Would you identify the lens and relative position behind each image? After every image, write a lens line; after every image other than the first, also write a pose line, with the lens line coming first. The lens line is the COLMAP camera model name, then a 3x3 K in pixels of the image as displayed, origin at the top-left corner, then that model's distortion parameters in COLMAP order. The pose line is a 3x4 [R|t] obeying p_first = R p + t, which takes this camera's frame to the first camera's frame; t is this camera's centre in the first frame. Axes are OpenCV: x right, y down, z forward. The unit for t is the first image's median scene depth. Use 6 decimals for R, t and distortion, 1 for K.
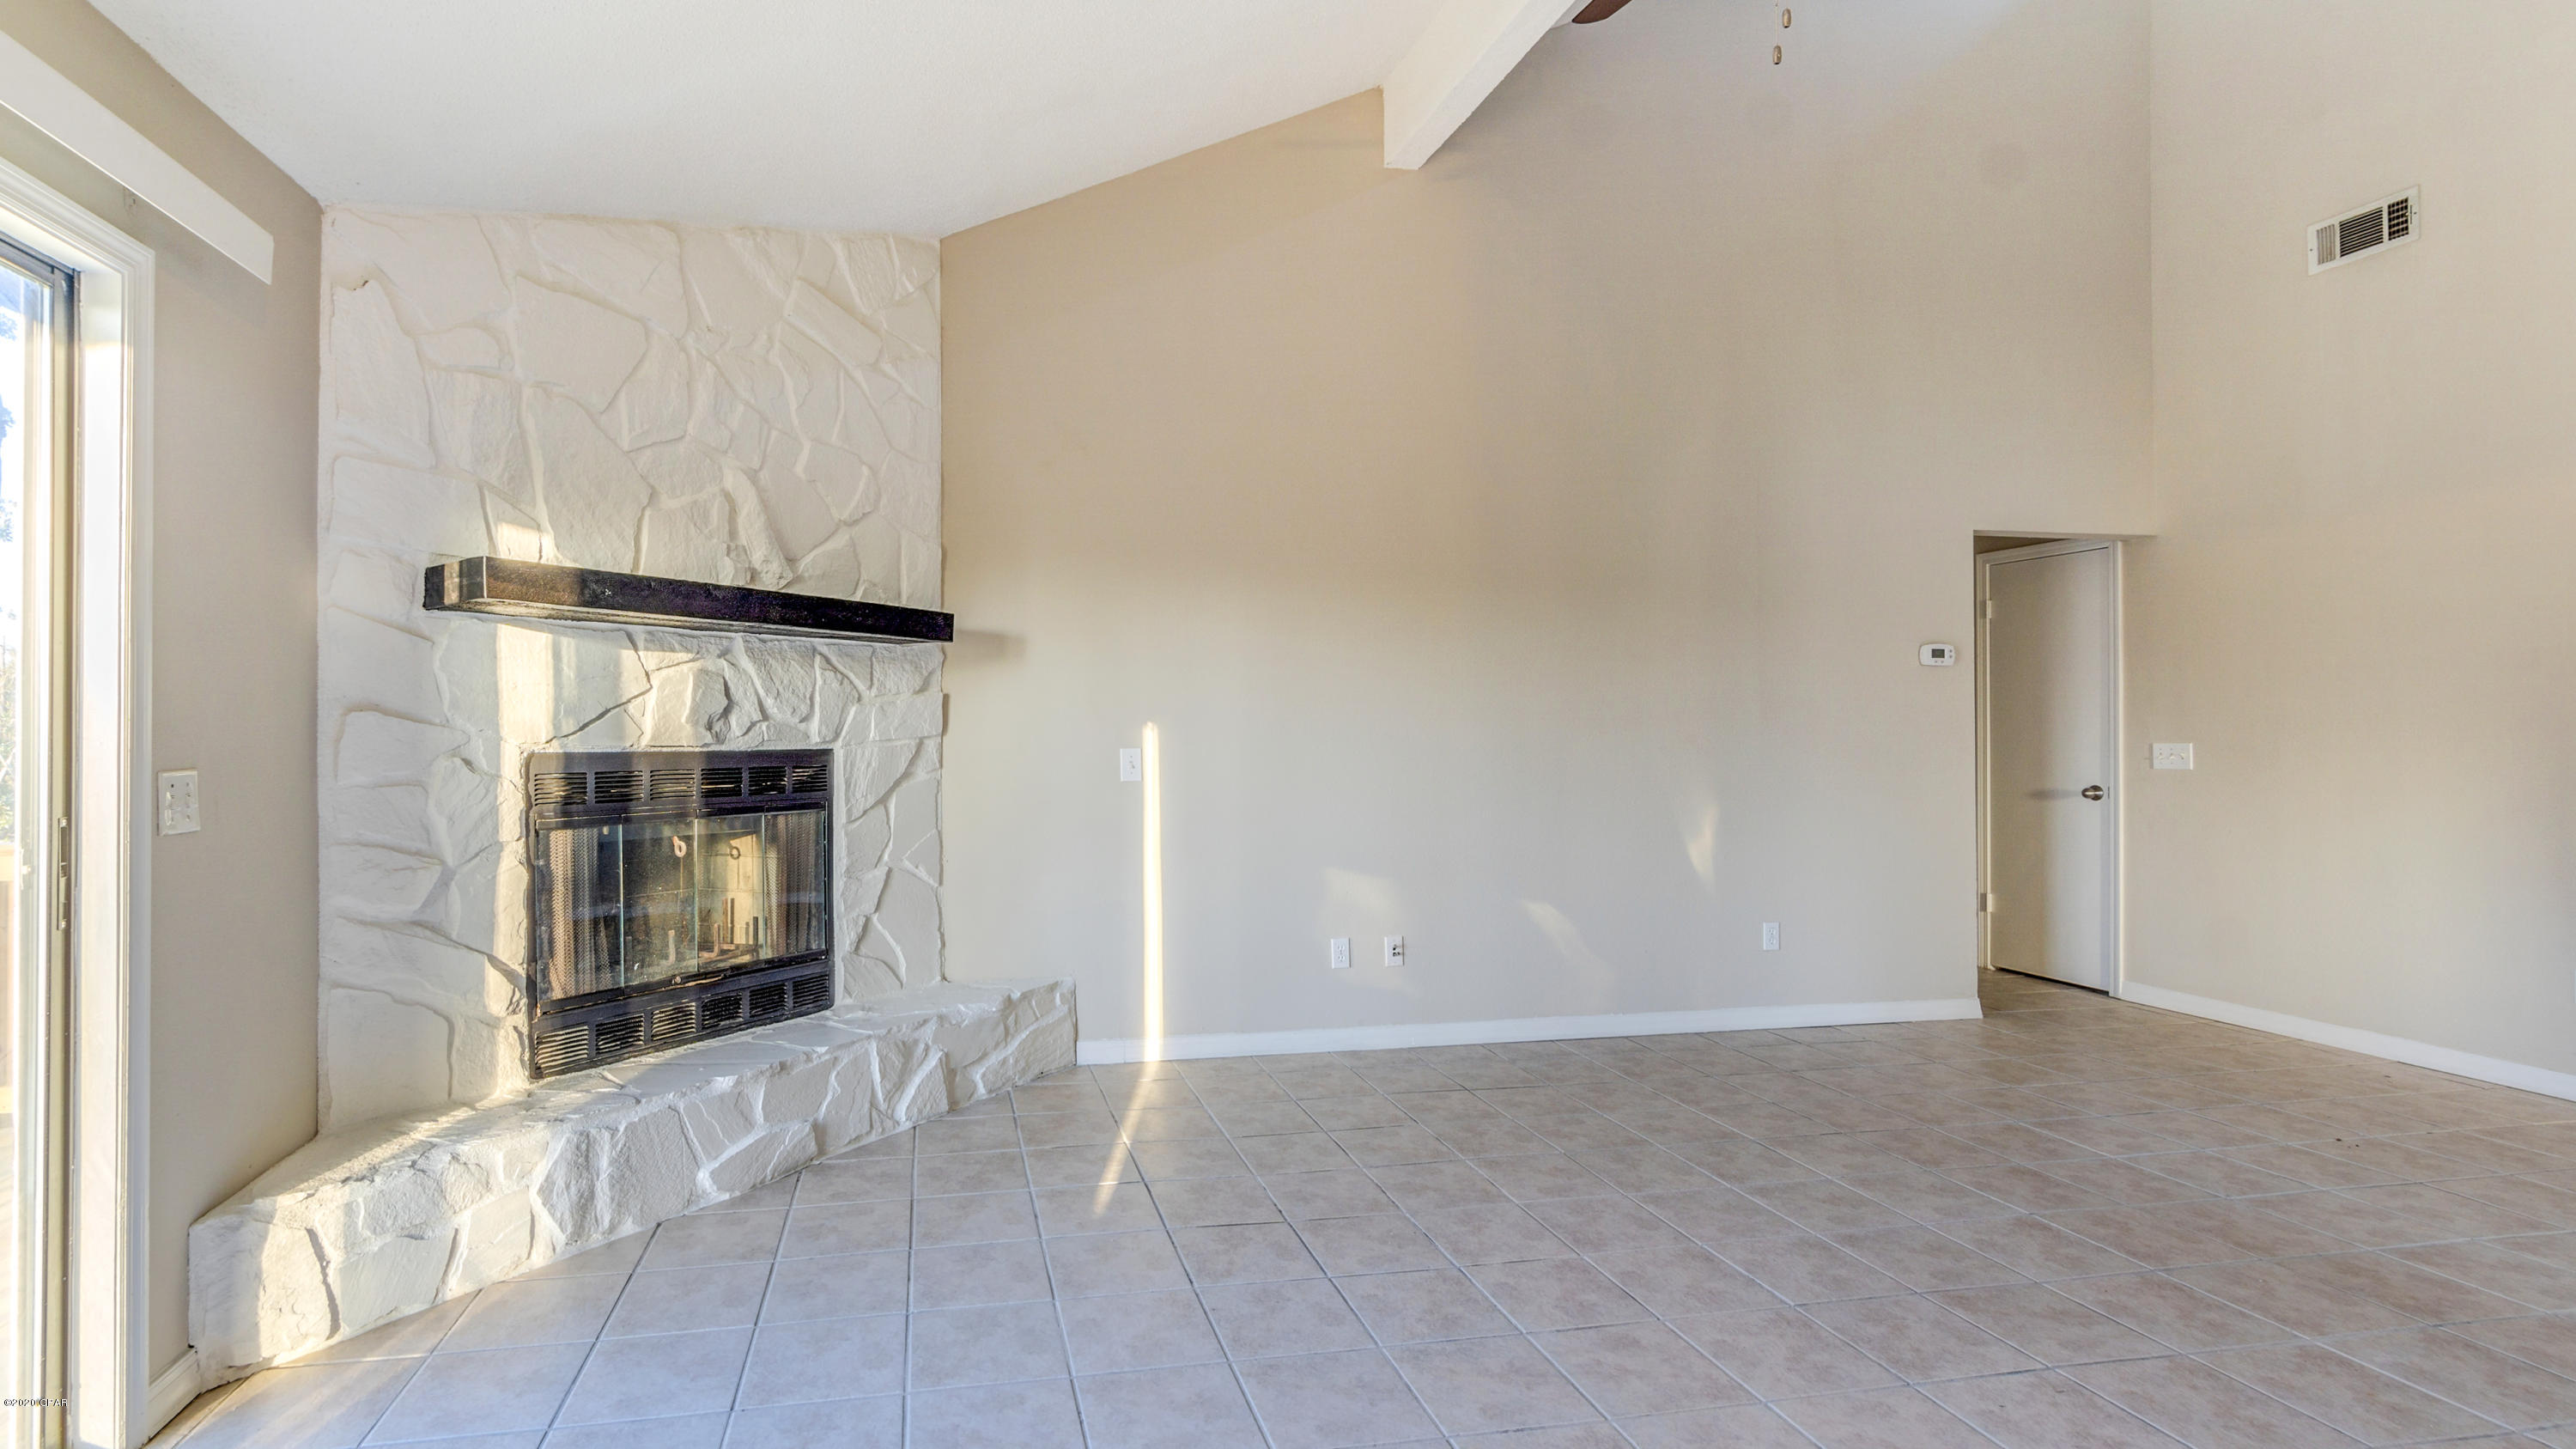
lens RADIAL K [[1142.2, 0, 1279.4], [0, 1142.2, 722.2], [0, 0, 1]] dist [-0.003701, -0.000496]
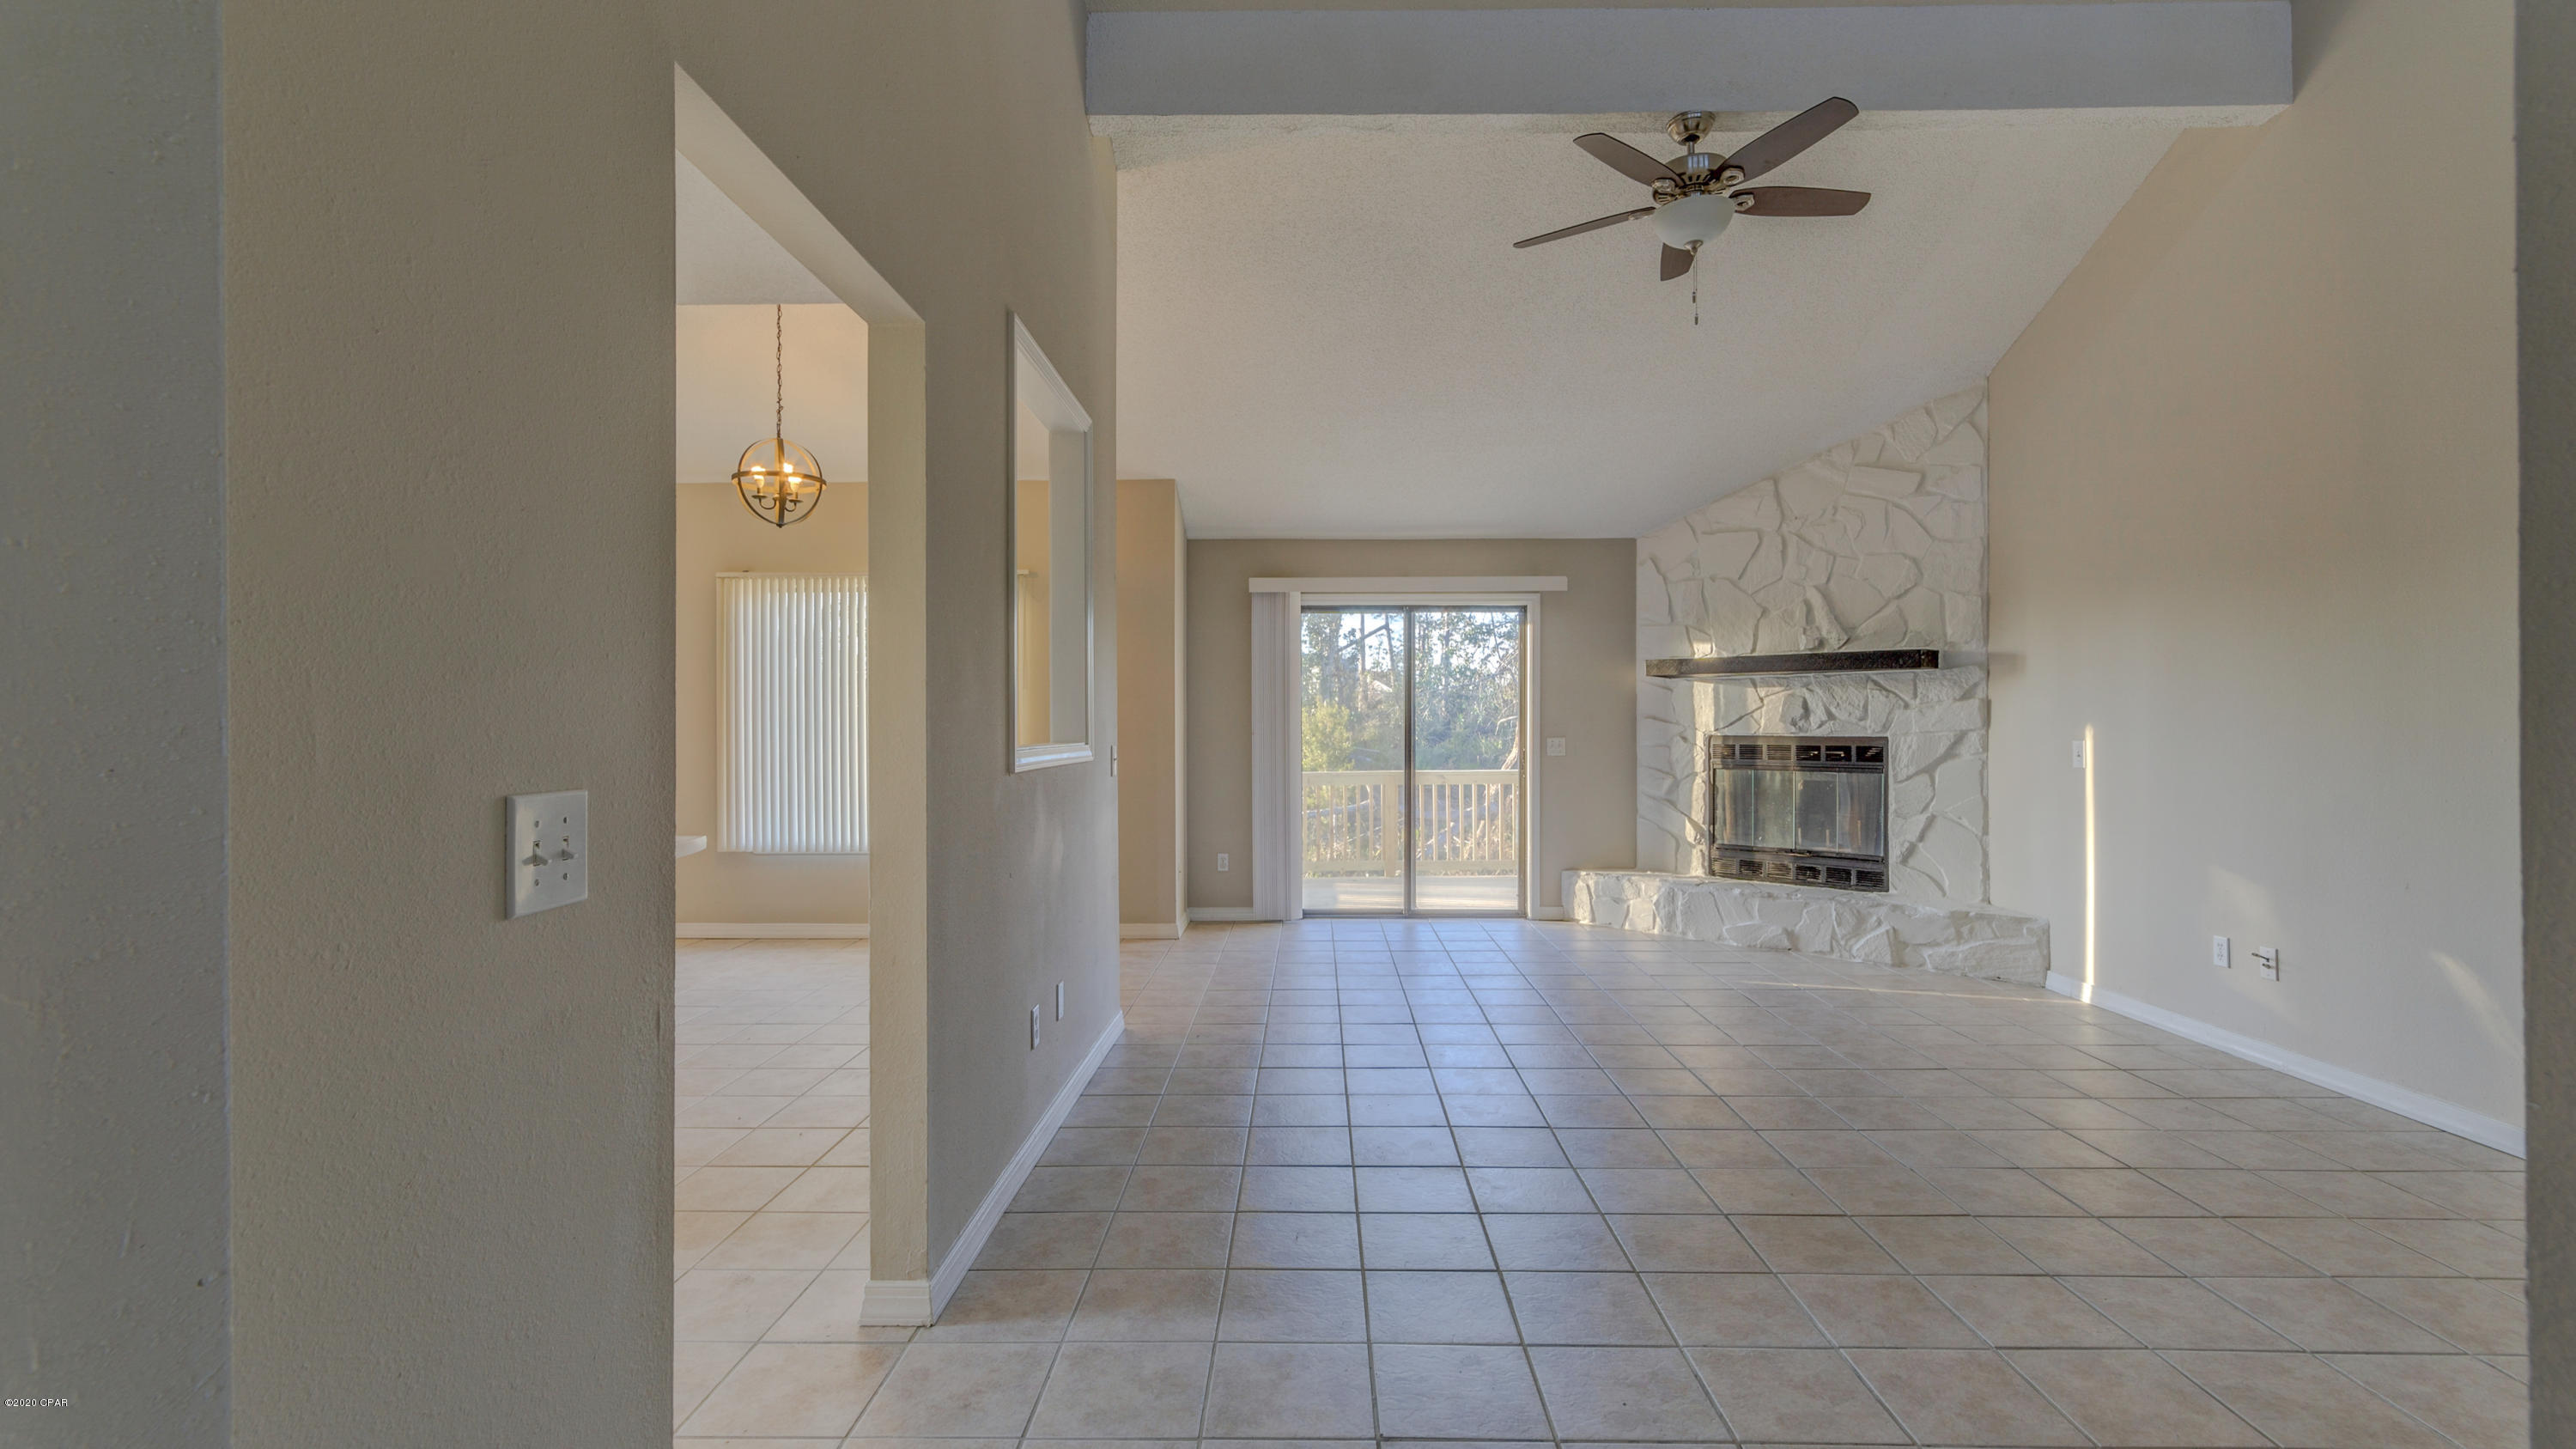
lens RADIAL K [[1077.4, 0, 1299.6], [0, 1077.4, 733.3], [0, 0, 1]] dist [-0.002973, -0.000781]
pose [[-0.193902, 0.006594, -0.980999, 1.452005], [0.007115, 0.999961, 0.005315, 0.004467], [0.980995, -0.005949, -0.193941, 0.522862]]
